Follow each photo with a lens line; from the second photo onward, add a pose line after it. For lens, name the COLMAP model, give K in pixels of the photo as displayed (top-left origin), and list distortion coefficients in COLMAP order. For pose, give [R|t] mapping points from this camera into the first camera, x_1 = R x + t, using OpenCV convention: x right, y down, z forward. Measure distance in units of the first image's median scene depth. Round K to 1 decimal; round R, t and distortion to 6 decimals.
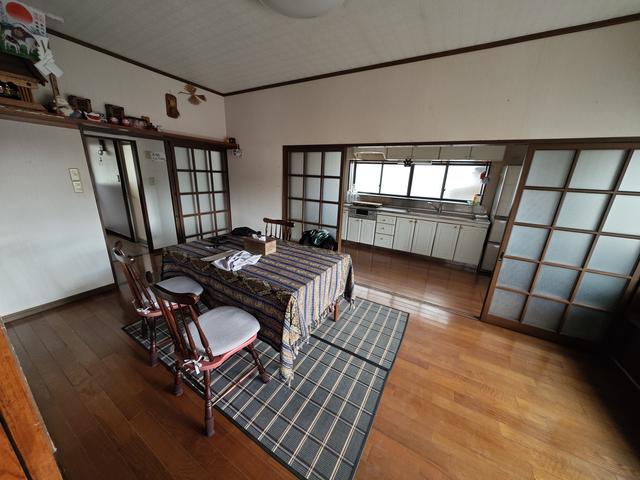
lens RADIAL K [[223.7, 0, 319.7], [0, 223.7, 238.4], [0, 0, 1]] dist [0.000509, 0.000100]
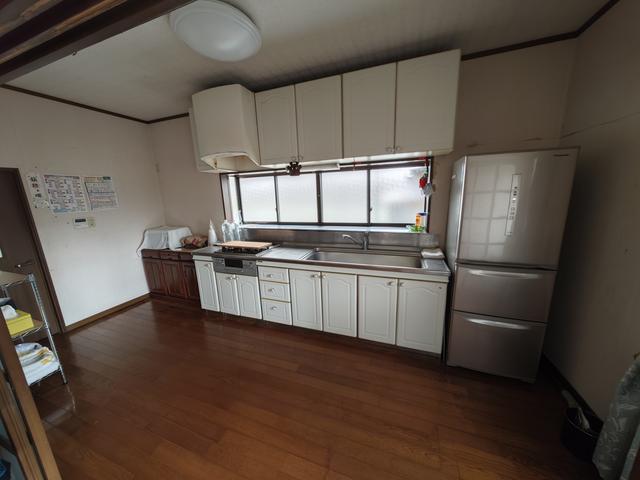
lens RADIAL K [[223.7, 0, 320.1], [0, 223.7, 239.6], [0, 0, 1]] dist [0.000509, 0.000100]
pose [[0.980626, -0.114386, 0.159026, 0.334698], [0.124688, 0.990594, -0.056353, -0.124031], [-0.151084, 0.075090, 0.985665, 0.450640]]
